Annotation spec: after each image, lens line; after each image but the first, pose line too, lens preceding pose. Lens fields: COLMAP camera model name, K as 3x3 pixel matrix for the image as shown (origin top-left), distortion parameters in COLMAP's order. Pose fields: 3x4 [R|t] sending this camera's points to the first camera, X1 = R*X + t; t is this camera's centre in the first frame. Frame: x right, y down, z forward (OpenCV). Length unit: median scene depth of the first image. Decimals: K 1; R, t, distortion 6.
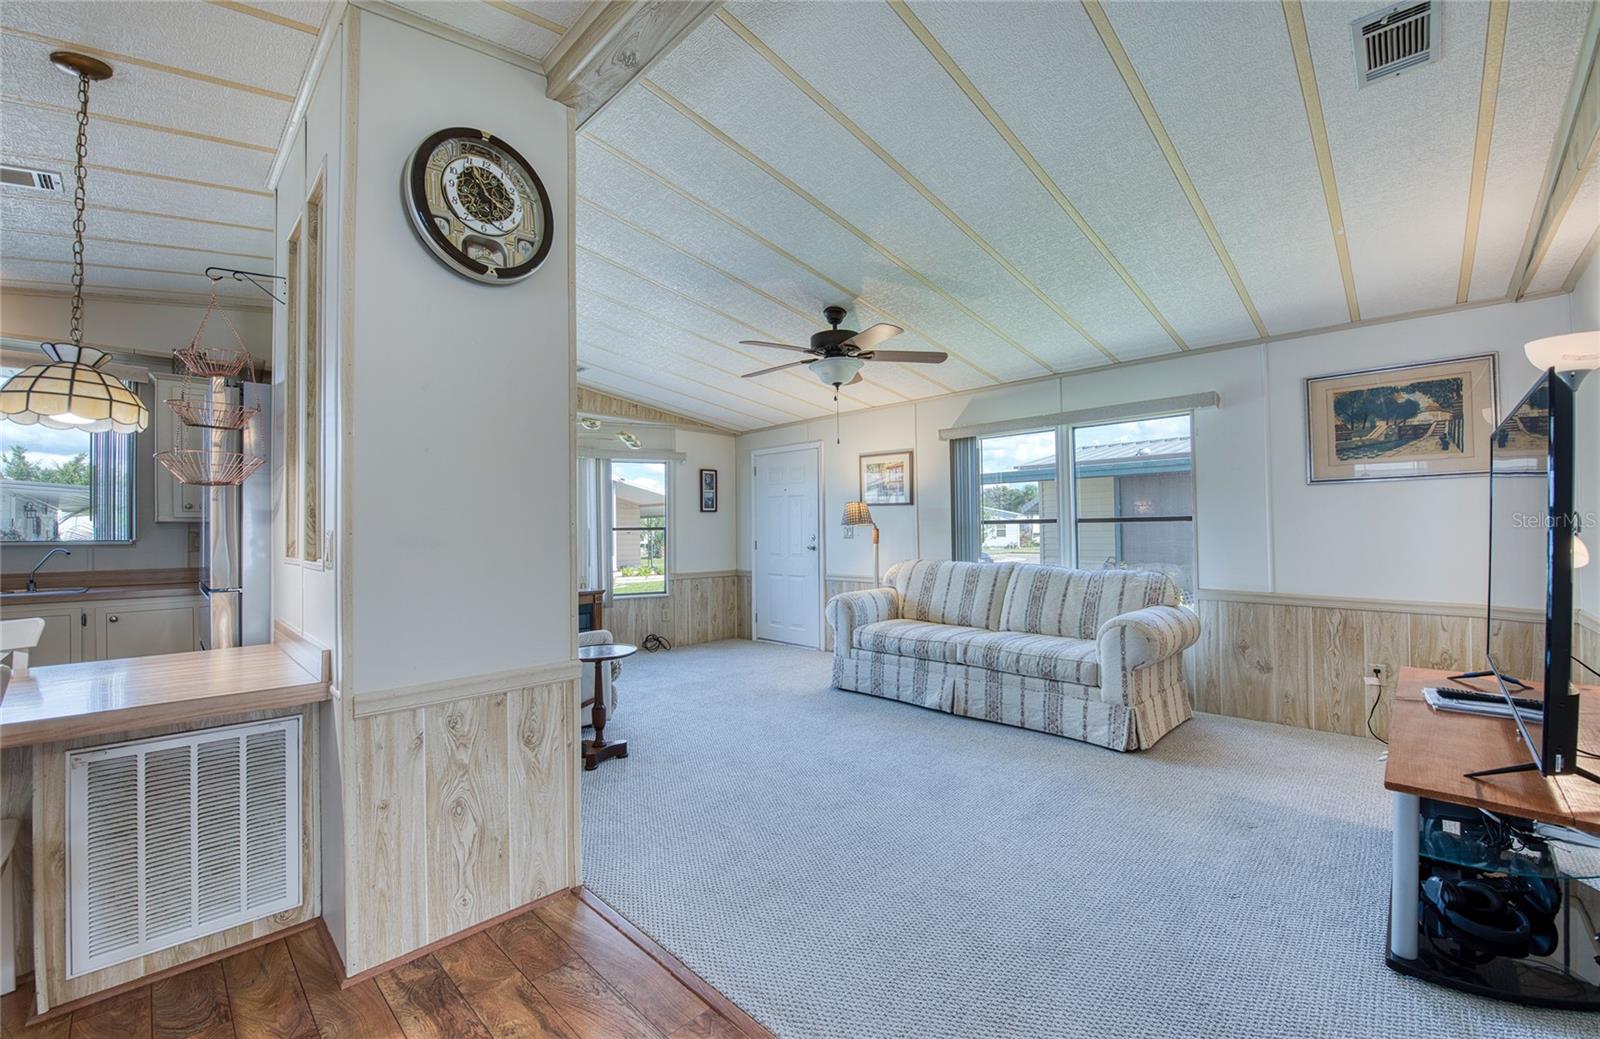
lens RADIAL K [[643.8, 0, 802.6], [0, 643.8, 524.0], [0, 0, 1]] dist [-0.014772, -0.000230]
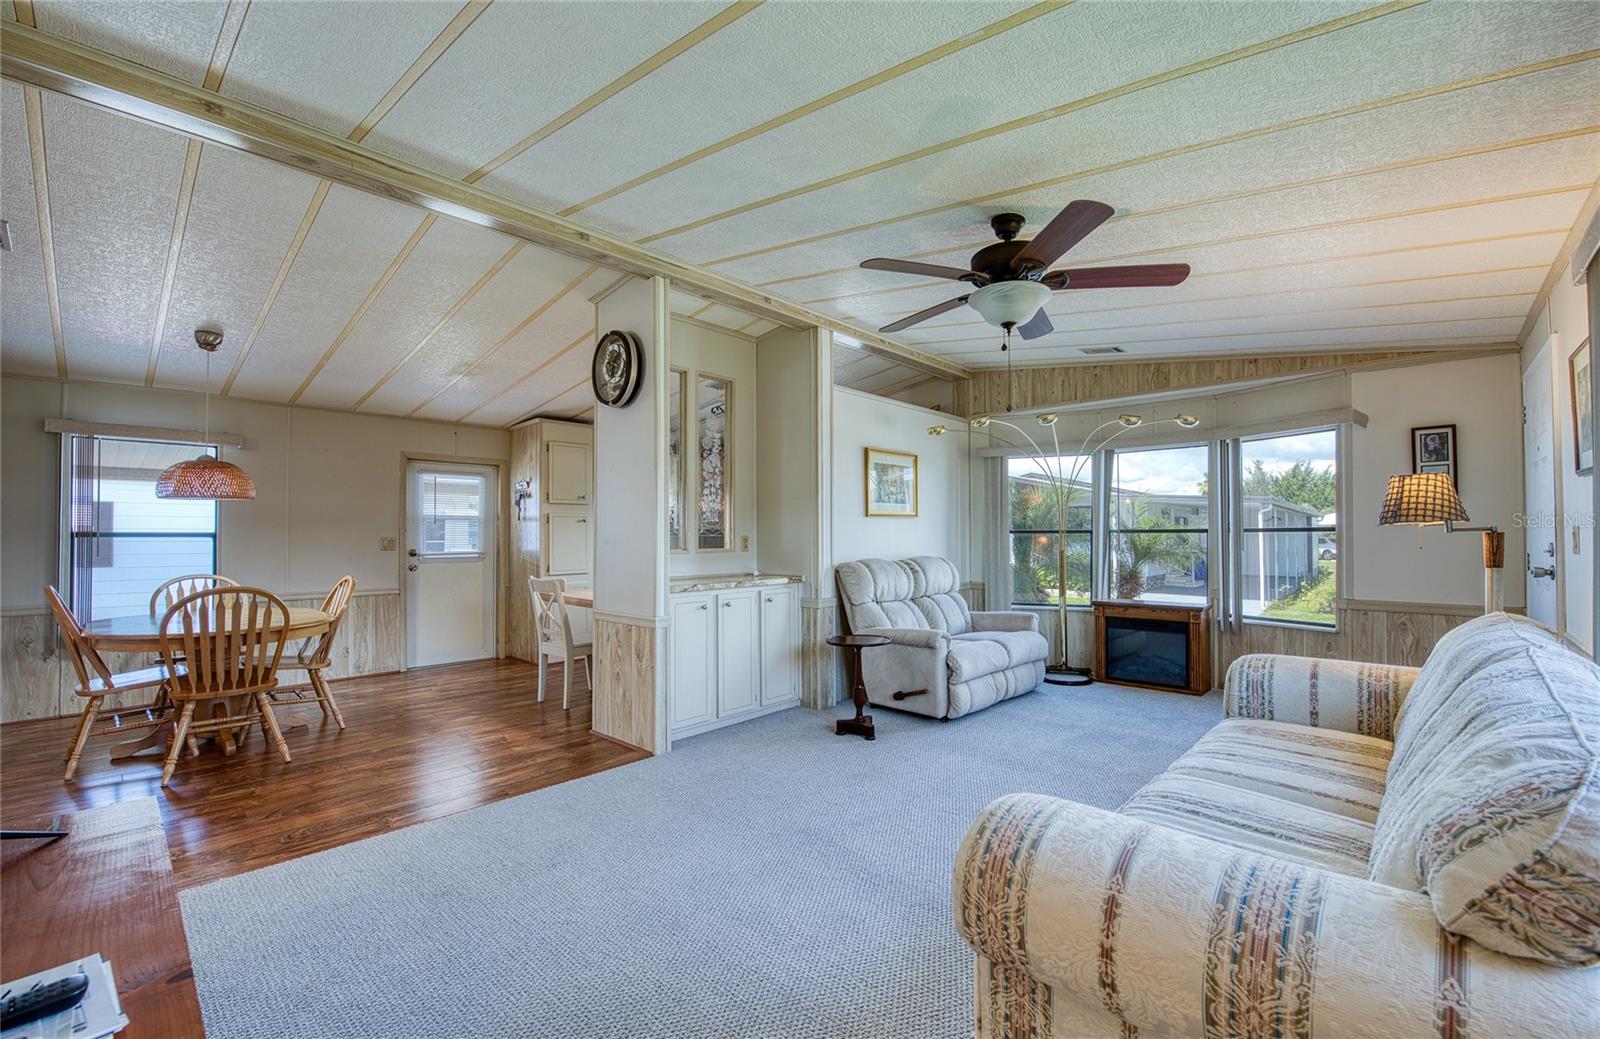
lens RADIAL K [[664.5, 0, 812.6], [0, 664.5, 526.1], [0, 0, 1]] dist [-0.018245, -0.001632]
pose [[0.020939, -0.002047, -0.999779, 0.809788], [0.014393, 0.999895, -0.001746, -0.005861], [0.999677, -0.014354, 0.020966, 0.828896]]
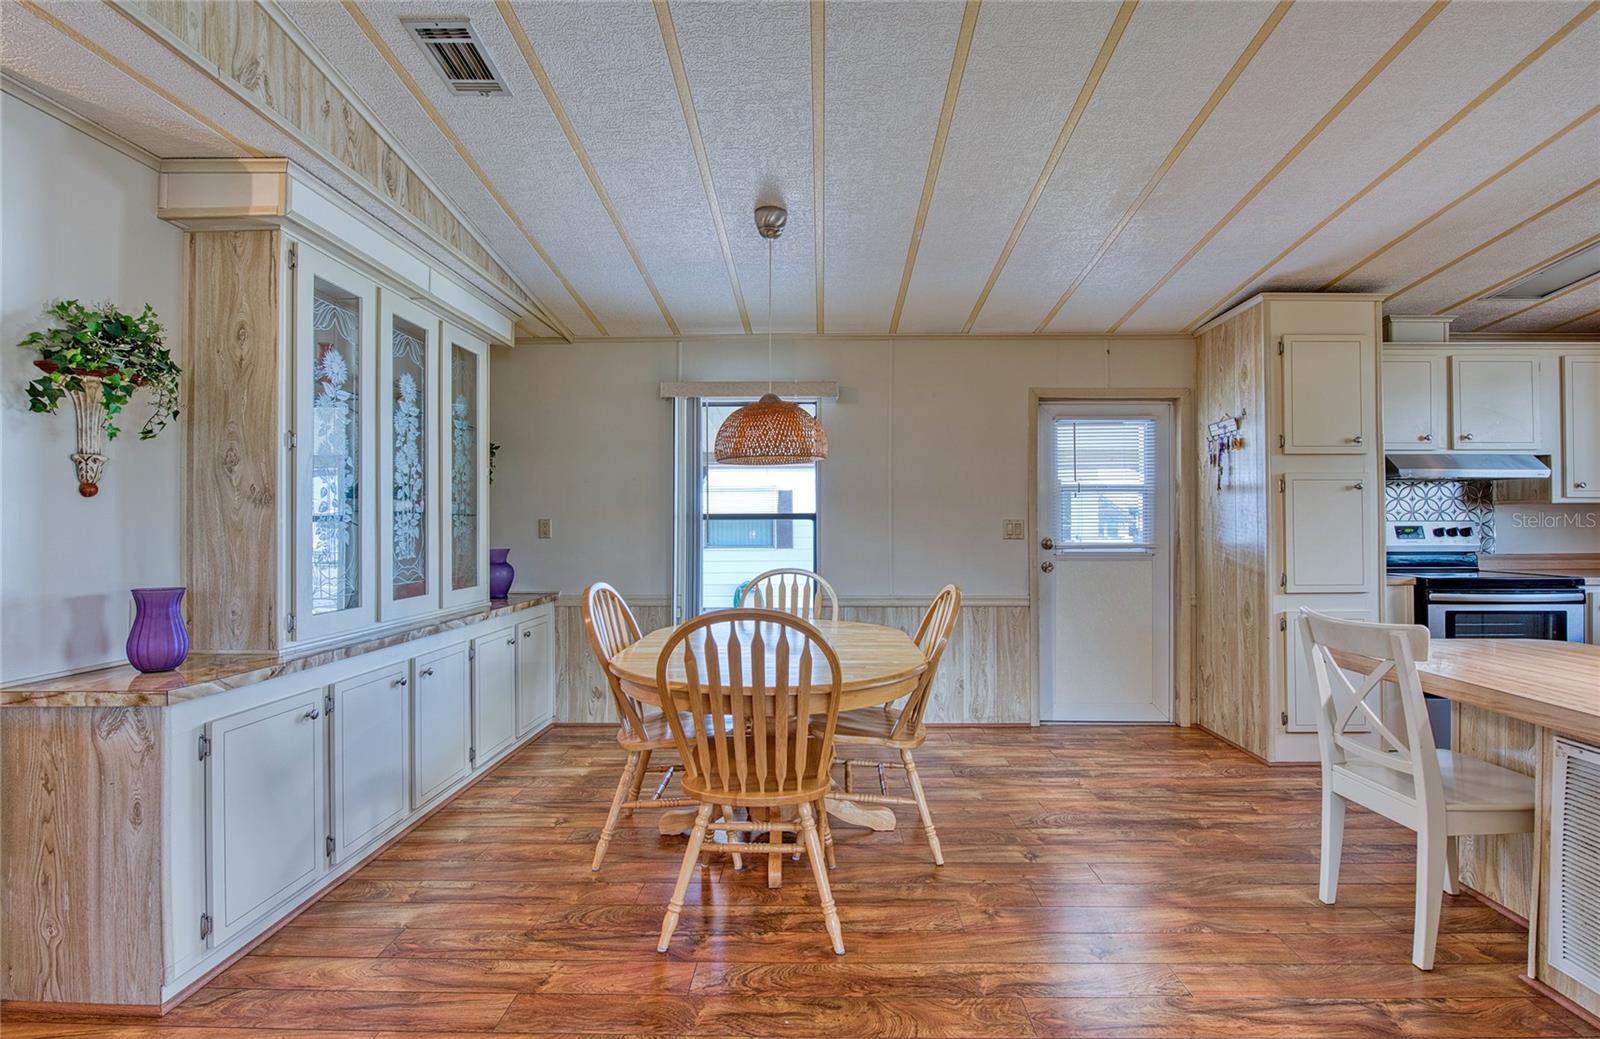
lens RADIAL K [[729.2, 0, 814.8], [0, 729.2, 518.9], [0, 0, 1]] dist [-0.015597, -0.000523]
pose [[-0.730529, 0.007739, -0.682838, 0.205773], [0.016831, 0.999836, -0.006675, 0.004767], [0.682674, -0.016369, -0.730539, 0.460073]]
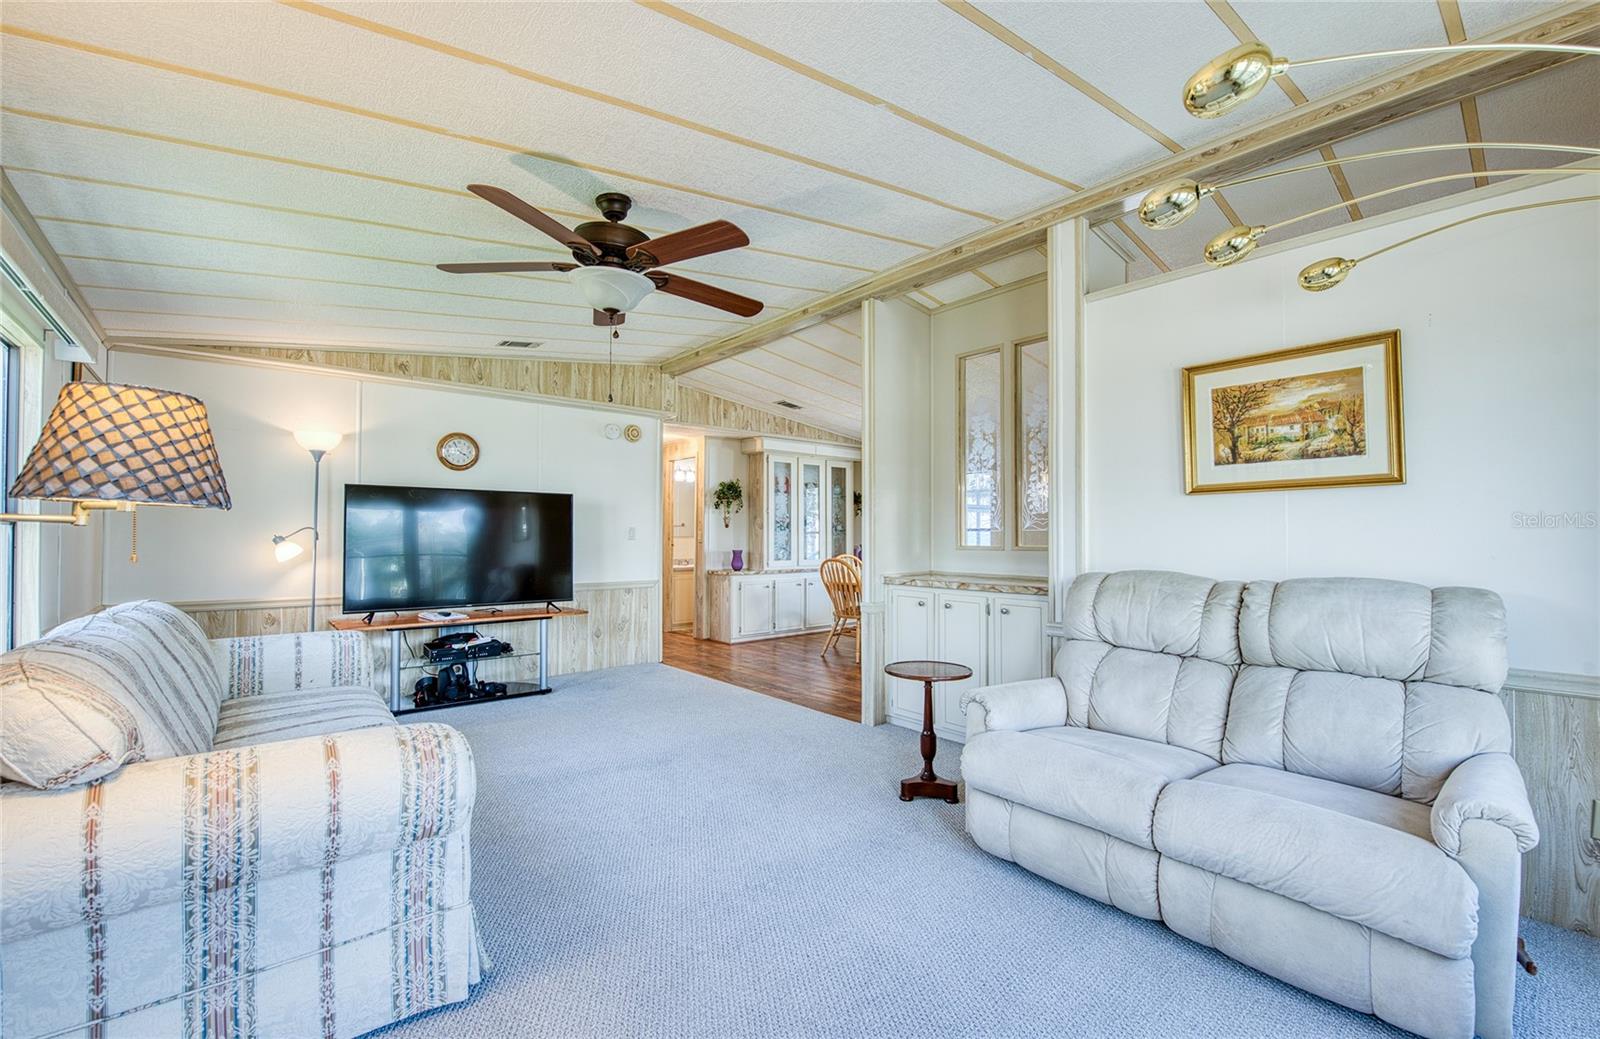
lens RADIAL K [[664.5, 0, 797.9], [0, 664.5, 517.9], [0, 0, 1]] dist [-0.018245, -0.001632]
pose [[-0.994566, 0.014621, 0.103079, -0.204055], [0.011005, 0.999307, -0.035564, 0.021323], [-0.103527, -0.034236, -0.994037, 1.750974]]
